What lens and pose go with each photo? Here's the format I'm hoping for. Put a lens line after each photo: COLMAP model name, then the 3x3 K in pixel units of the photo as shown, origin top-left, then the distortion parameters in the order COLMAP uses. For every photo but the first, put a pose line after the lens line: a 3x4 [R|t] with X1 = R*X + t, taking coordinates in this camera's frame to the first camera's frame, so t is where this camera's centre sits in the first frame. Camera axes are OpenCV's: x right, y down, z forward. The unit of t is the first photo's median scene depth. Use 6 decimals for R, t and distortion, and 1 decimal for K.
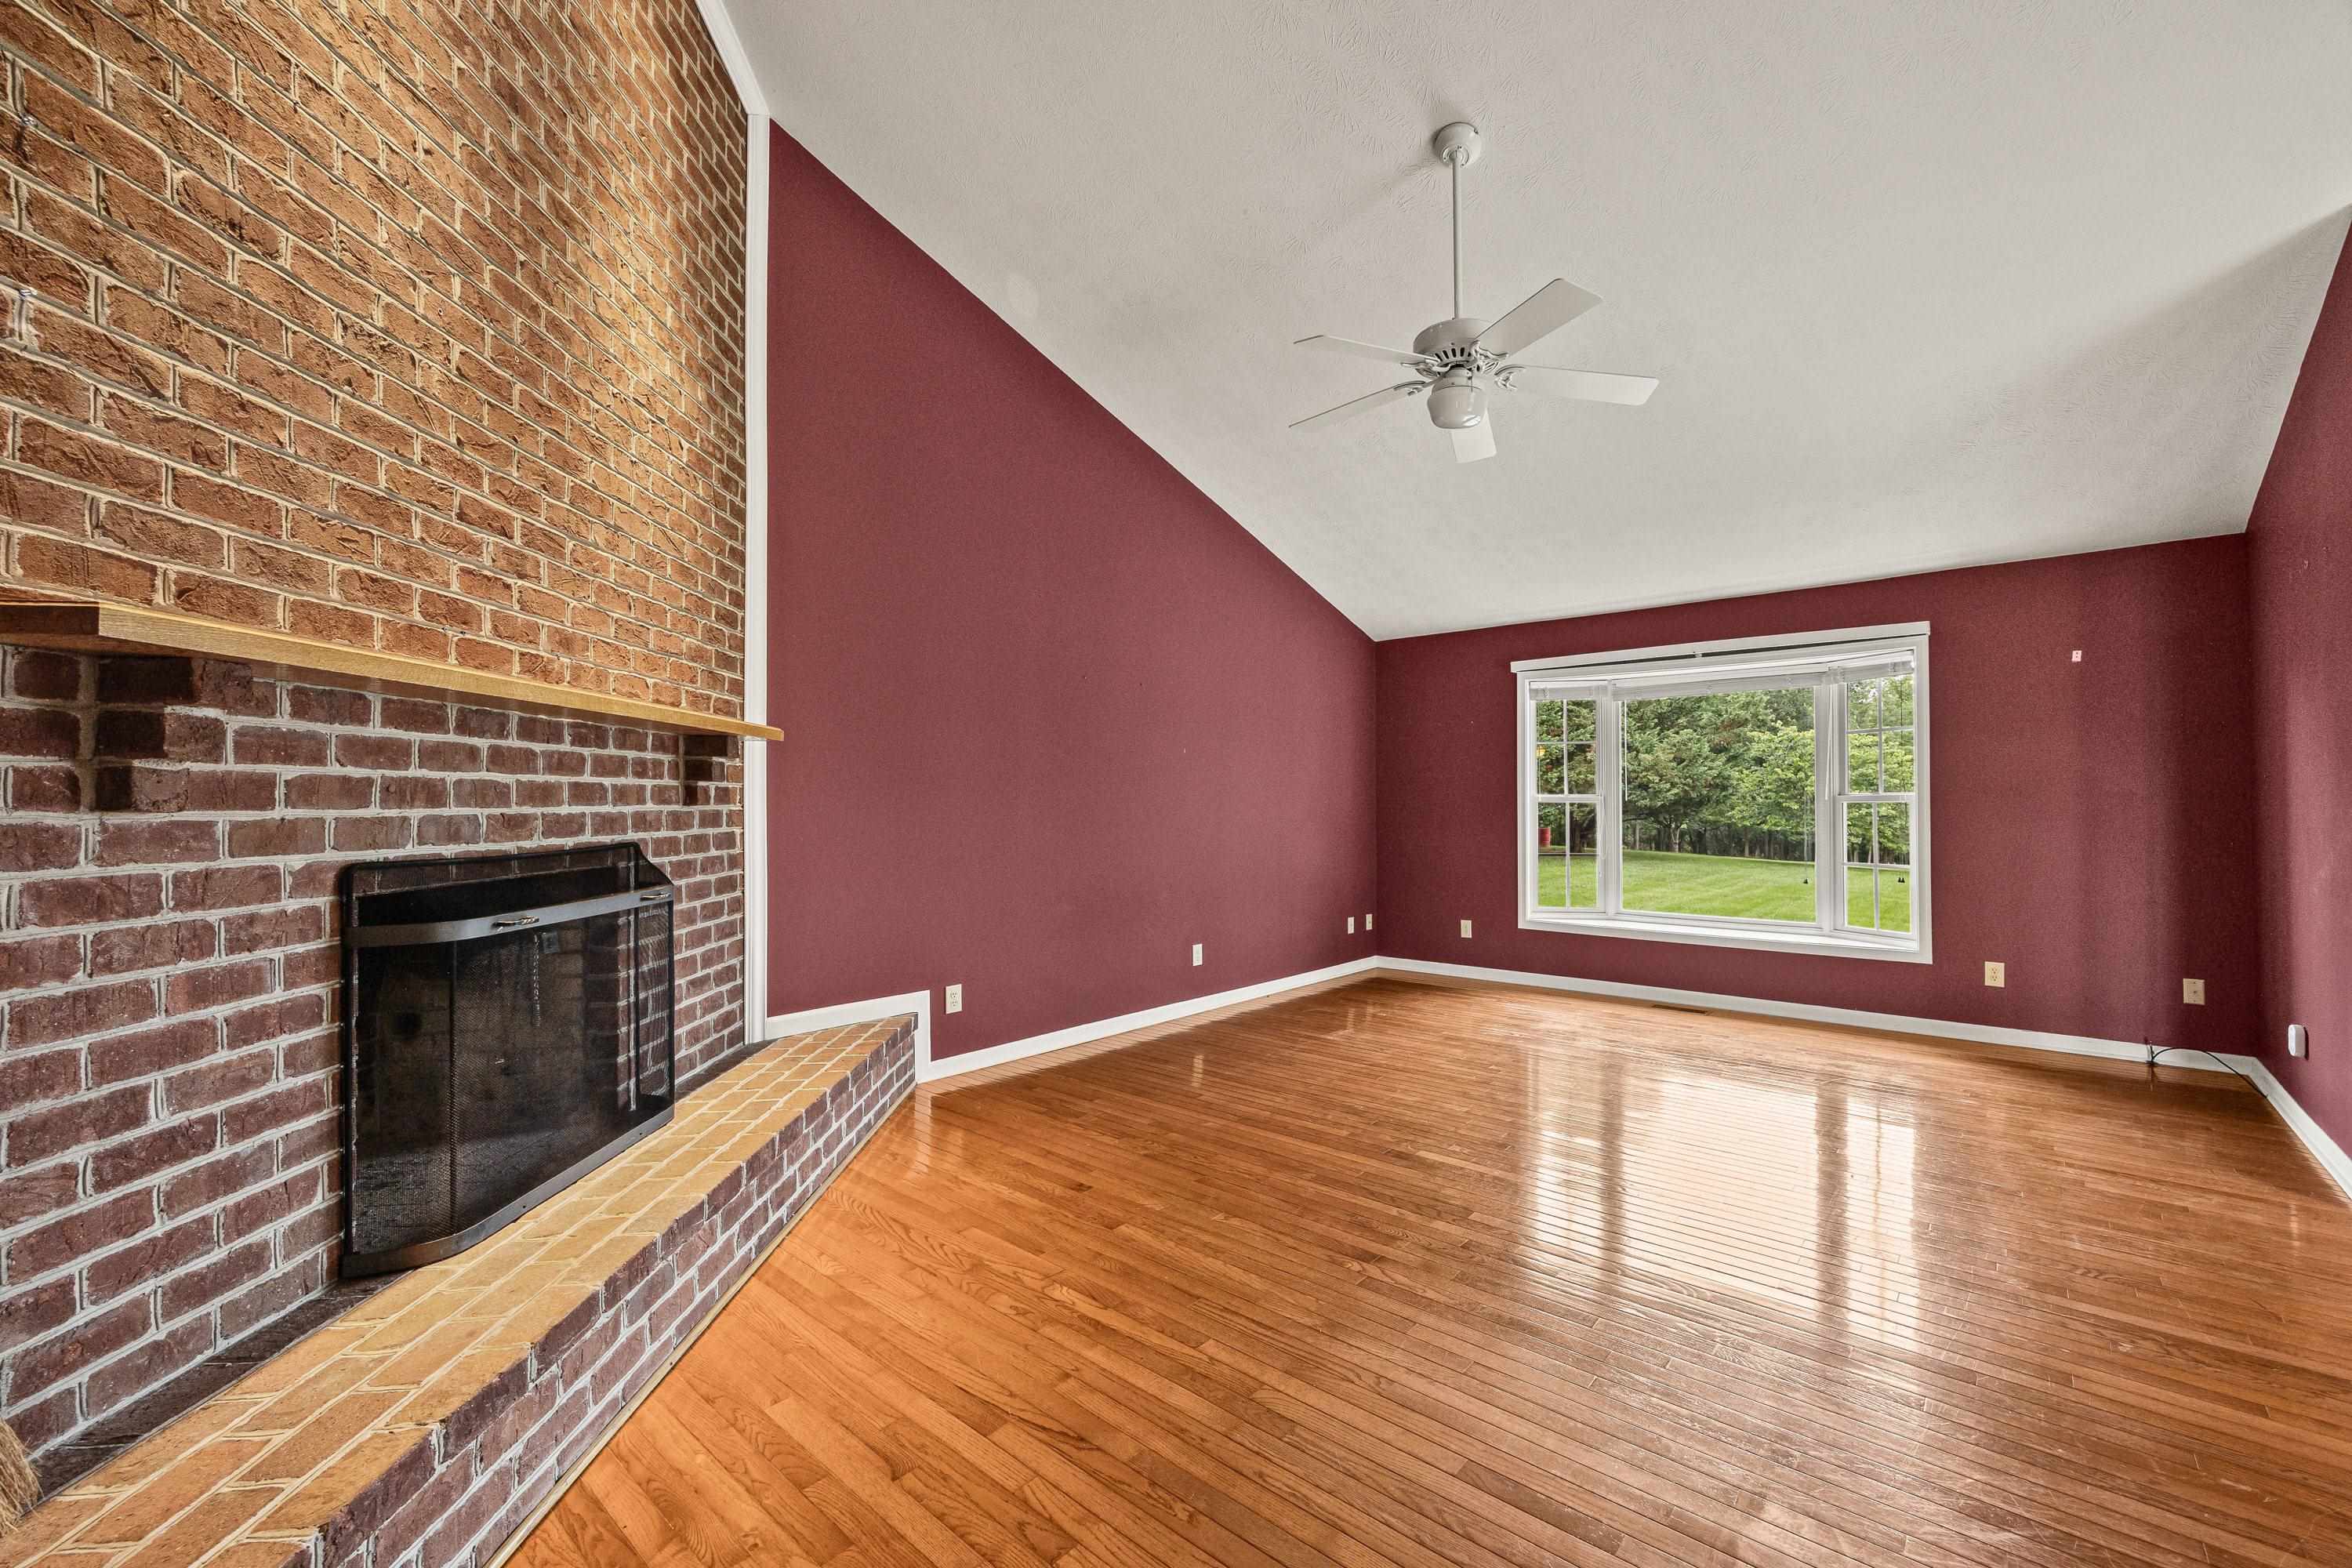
lens RADIAL K [[943.3, 0, 1185.6], [0, 943.3, 795.4], [0, 0, 1]] dist [0.002311, 0.000126]
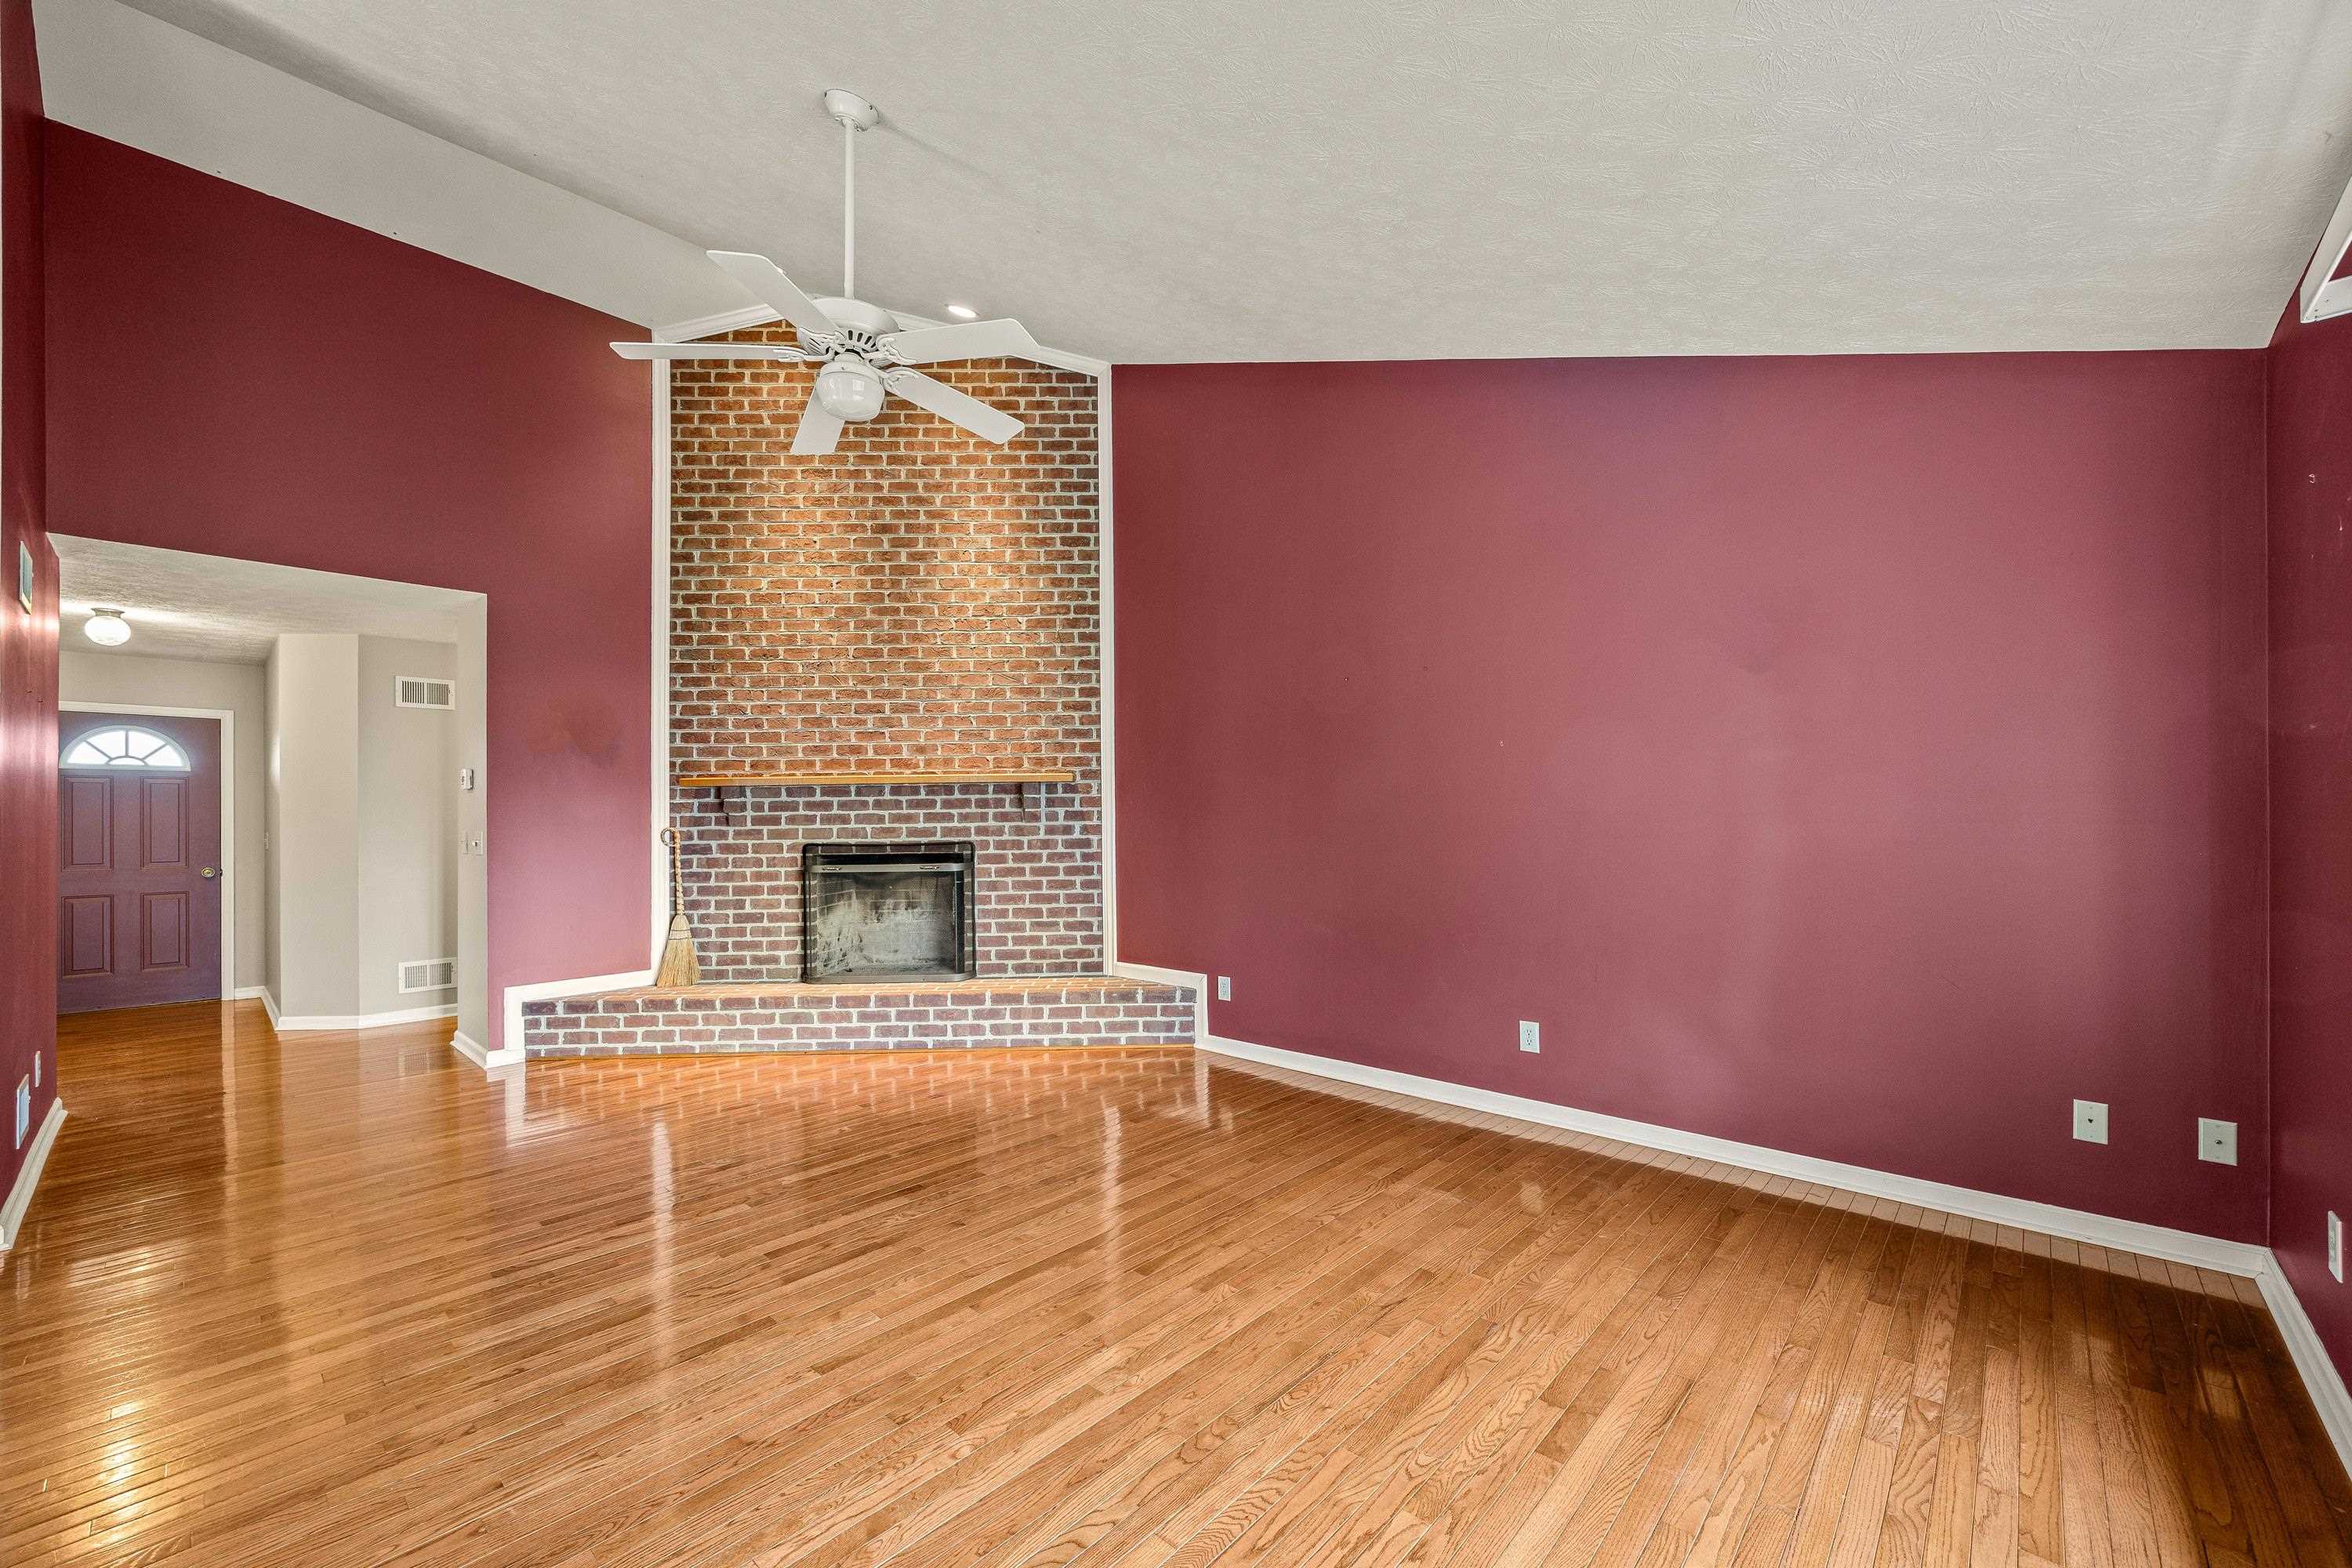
lens RADIAL K [[943.3, 0, 1185.9], [0, 943.3, 802.7], [0, 0, 1]] dist [0.002311, 0.000126]
pose [[0.000208, -0.002844, -0.999996, 1.840216], [0.019482, 0.999806, -0.002840, -0.022436], [0.999810, -0.019482, 0.000263, 1.916141]]
